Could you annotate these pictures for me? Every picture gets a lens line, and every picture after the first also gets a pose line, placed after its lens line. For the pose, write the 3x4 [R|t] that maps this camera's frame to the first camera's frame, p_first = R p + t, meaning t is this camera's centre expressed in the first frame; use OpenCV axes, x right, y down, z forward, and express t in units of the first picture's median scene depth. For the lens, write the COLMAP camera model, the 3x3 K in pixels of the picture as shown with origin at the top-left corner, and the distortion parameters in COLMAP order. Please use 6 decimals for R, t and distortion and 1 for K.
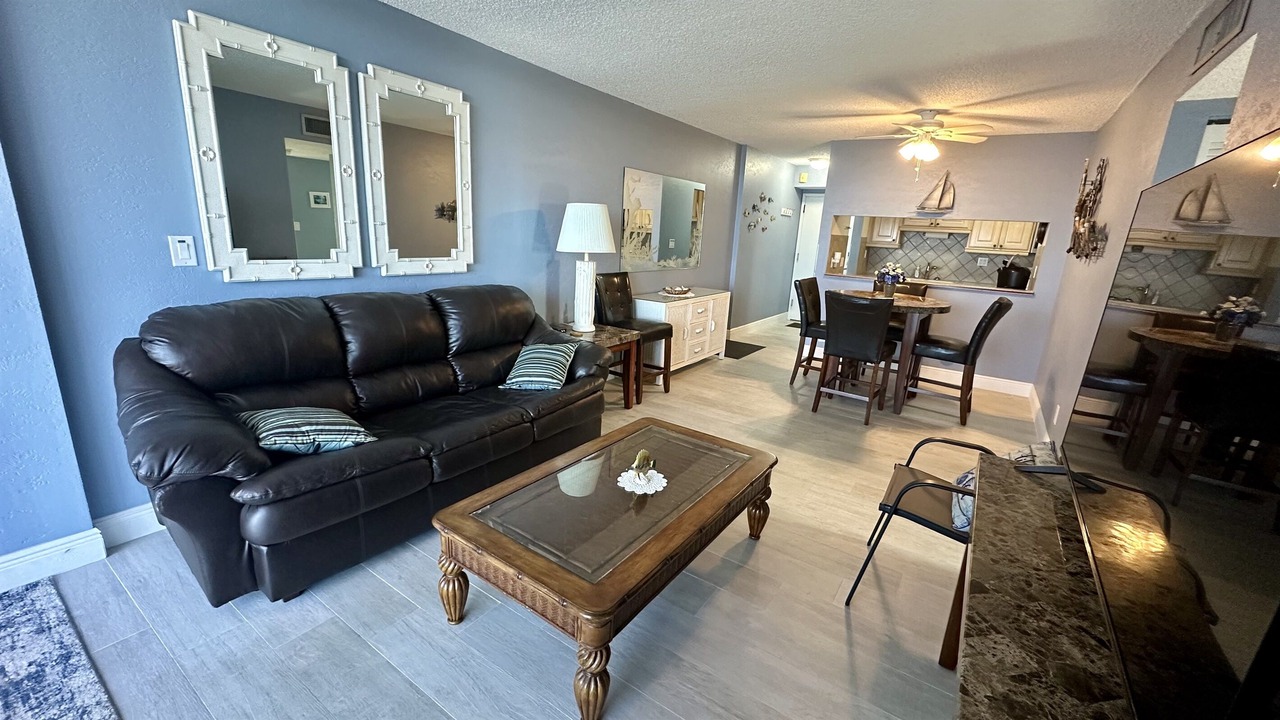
lens RADIAL K [[513.5, 0, 640.0], [0, 513.5, 360.0], [0, 0, 1]] dist [0.000677, -0.008735]
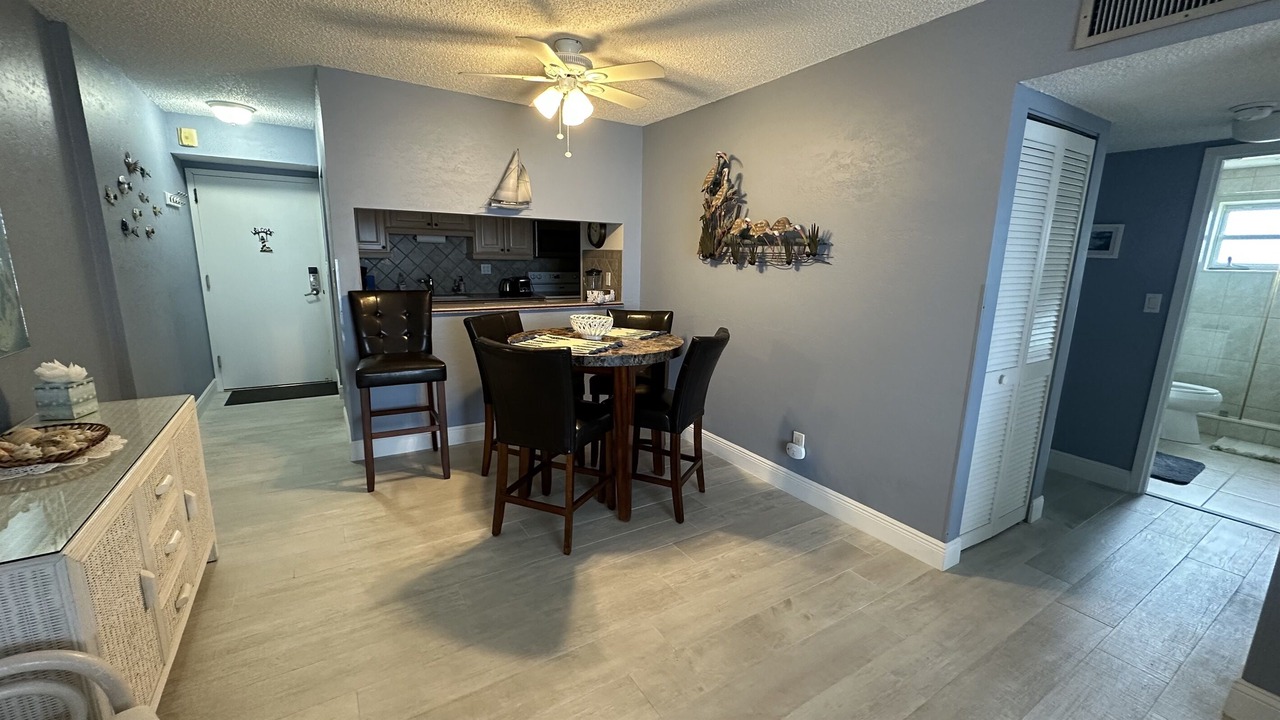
lens RADIAL K [[513.5, 0, 640.0], [0, 513.5, 360.0], [0, 0, 1]] dist [0.000677, -0.008735]
pose [[0.409106, -0.224741, 0.884378, -0.016432], [0.226865, 0.963814, 0.139981, -0.107286], [-0.883835, 0.143367, 0.445288, 0.415562]]
